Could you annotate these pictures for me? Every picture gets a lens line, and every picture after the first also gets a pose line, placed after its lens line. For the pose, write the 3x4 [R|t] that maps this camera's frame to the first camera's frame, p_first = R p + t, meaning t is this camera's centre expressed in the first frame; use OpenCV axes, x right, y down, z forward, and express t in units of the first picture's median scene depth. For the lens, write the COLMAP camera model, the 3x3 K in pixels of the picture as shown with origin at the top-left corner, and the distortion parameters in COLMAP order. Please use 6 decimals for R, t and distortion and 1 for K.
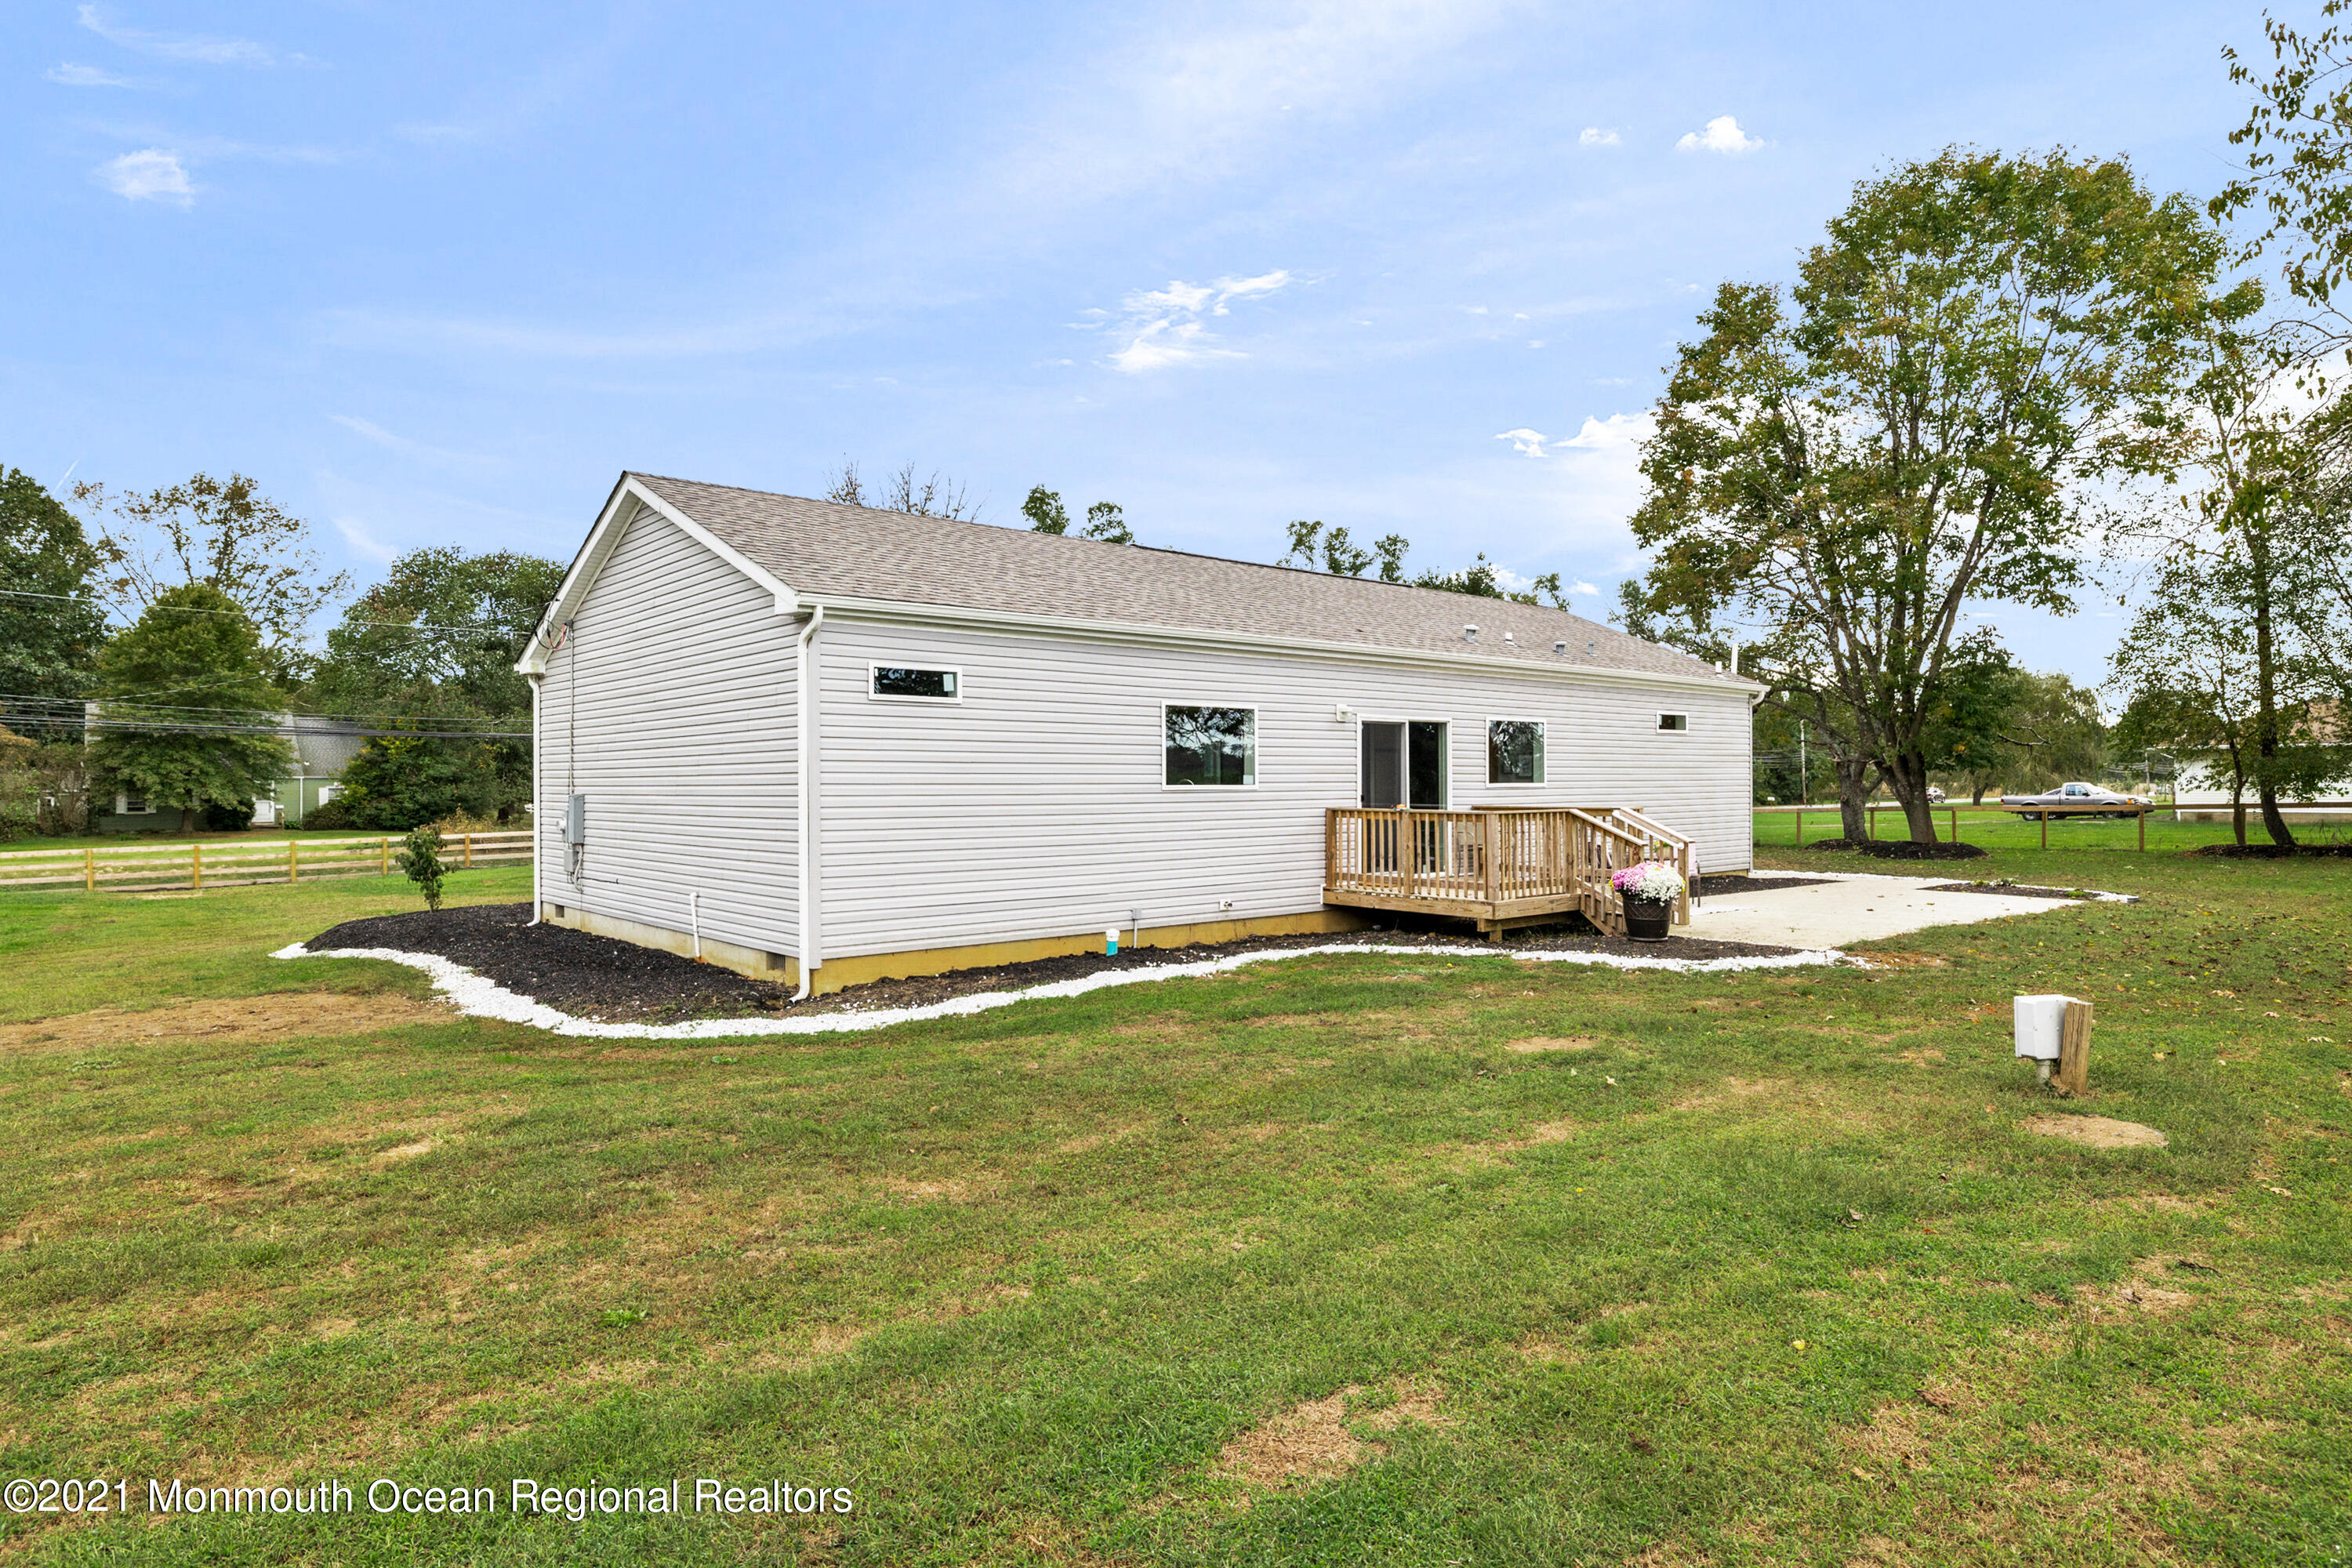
lens RADIAL K [[1359.8, 0, 1181.8], [0, 1359.8, 771.2], [0, 0, 1]] dist [-0.000147, -0.001061]
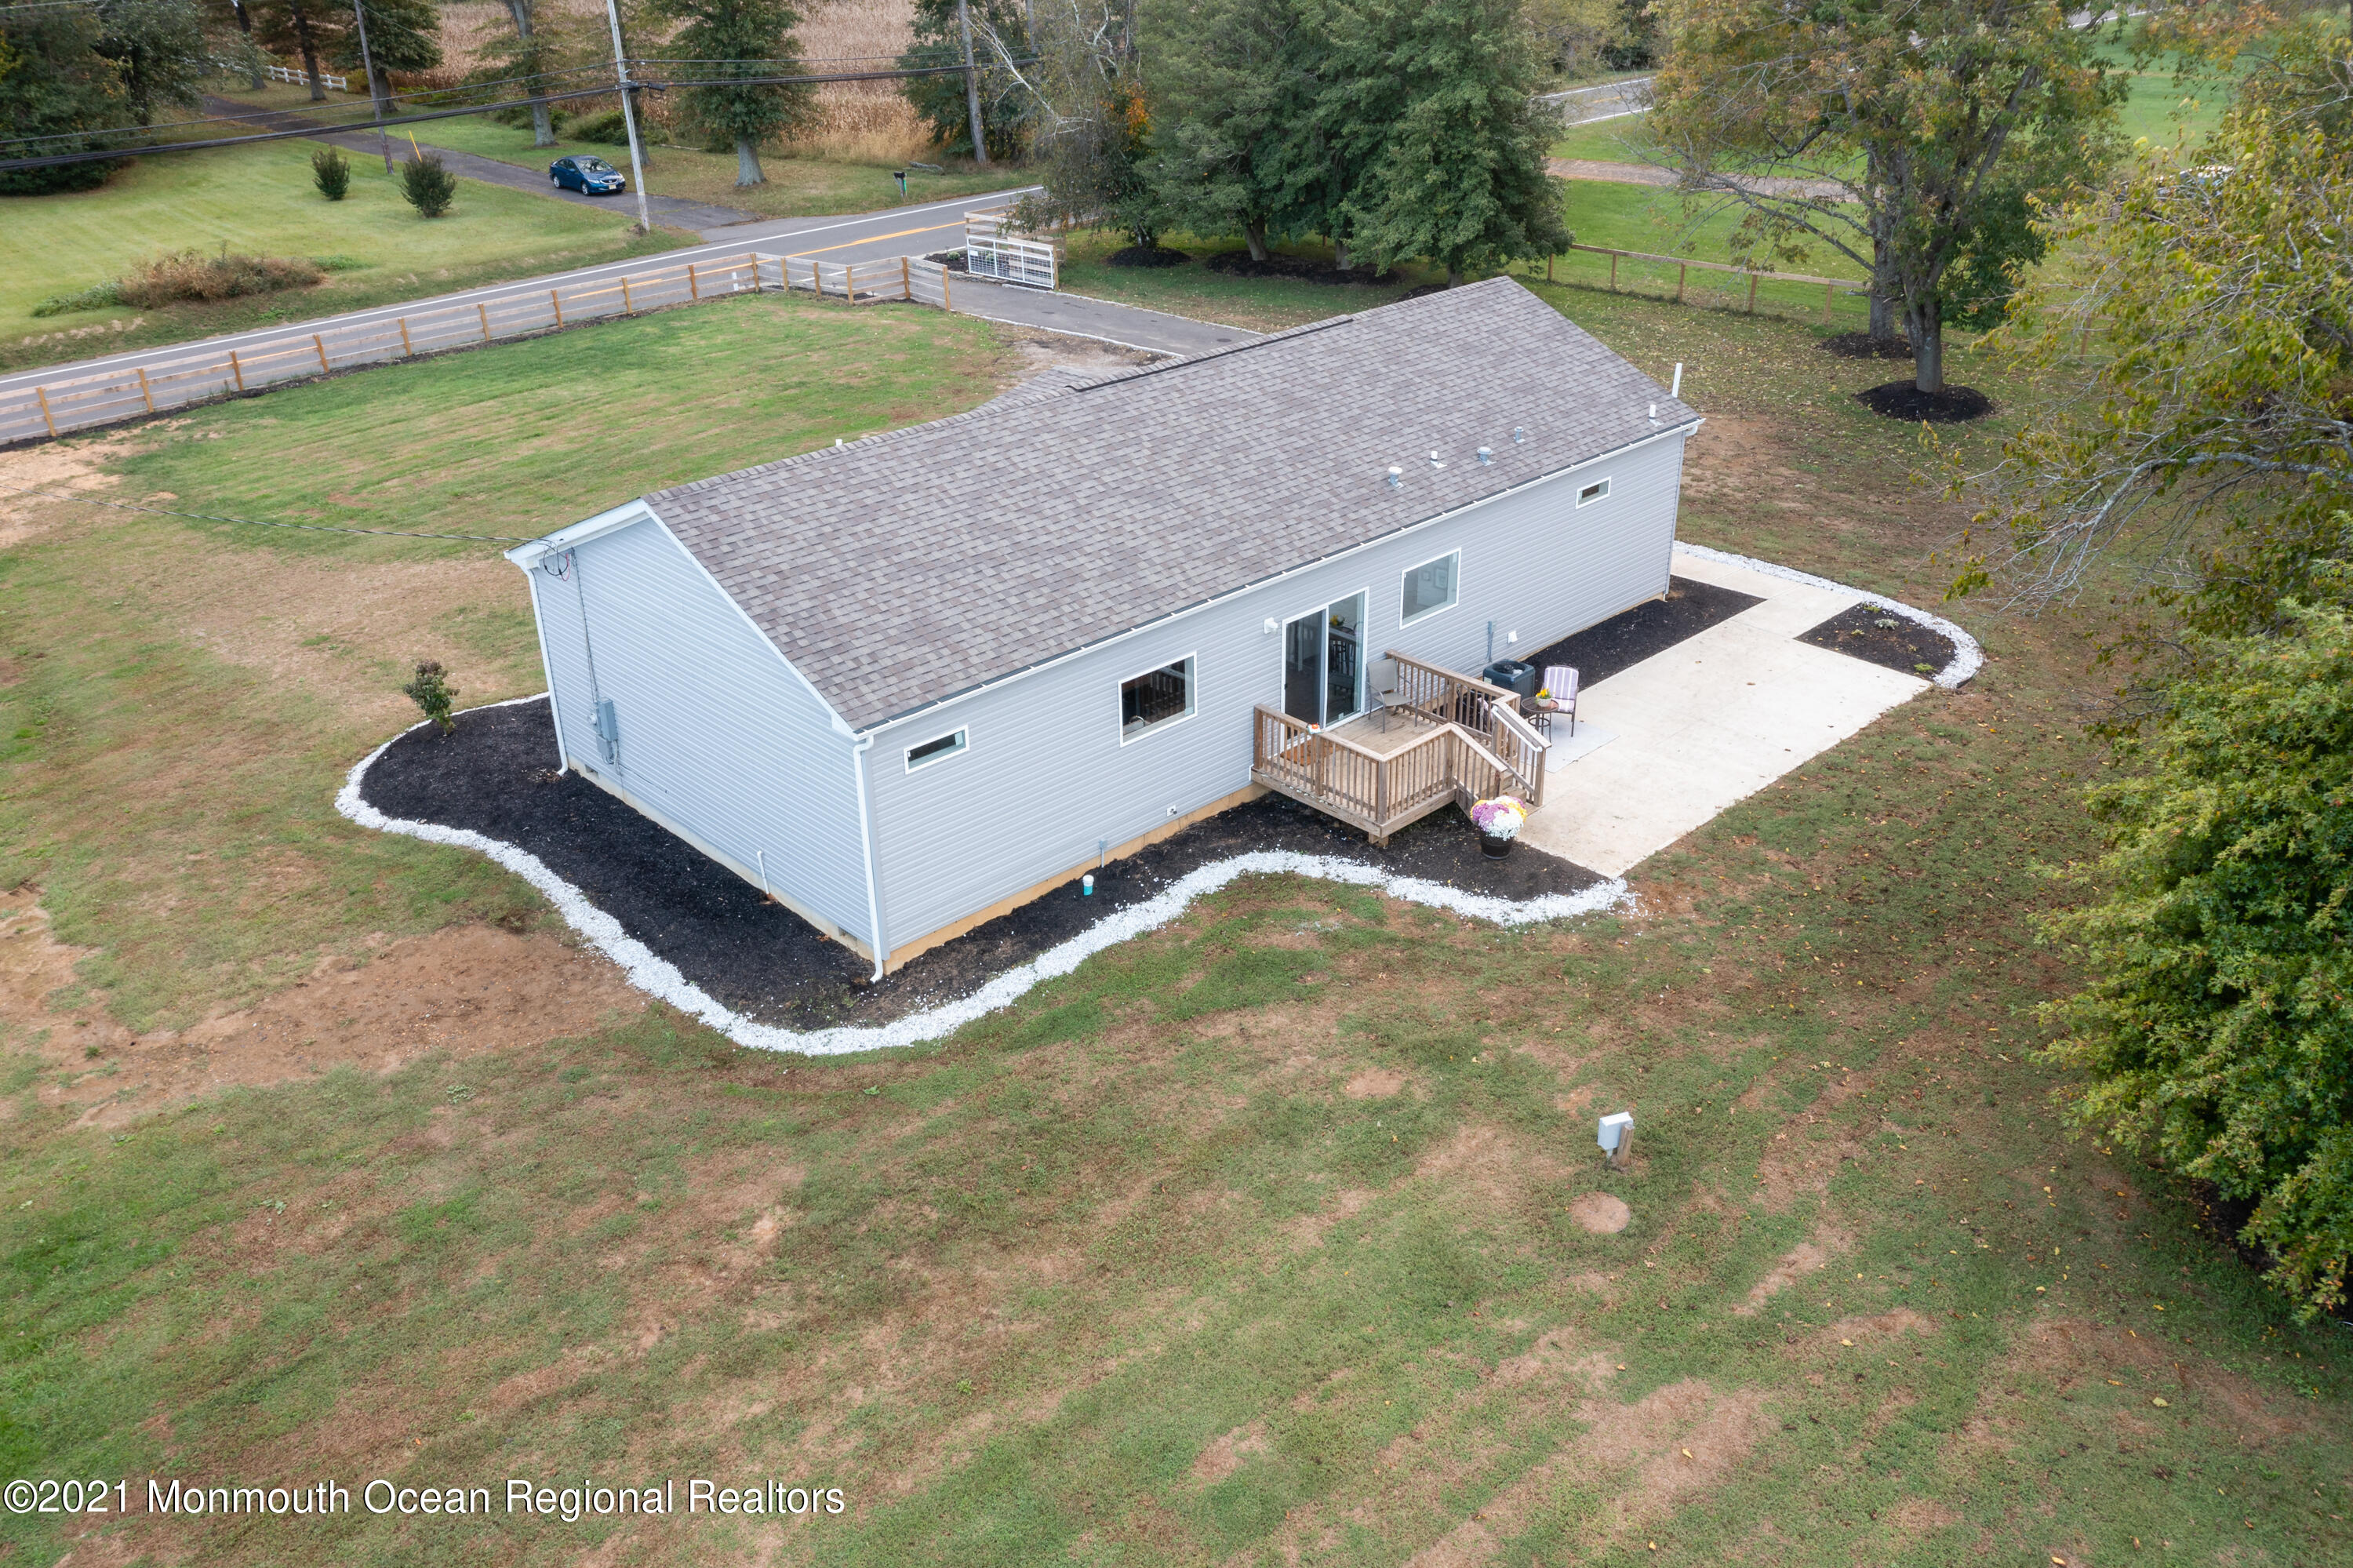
lens RADIAL K [[1922.0, 0, 1180.2], [0, 1922.0, 790.8], [0, 0, 1]] dist [-0.012338, 0.026312]
pose [[0.998555, -0.033077, 0.042360, -0.032875], [0.010460, 0.892717, 0.450495, -0.677998], [-0.052716, -0.449401, 0.891773, -0.536707]]
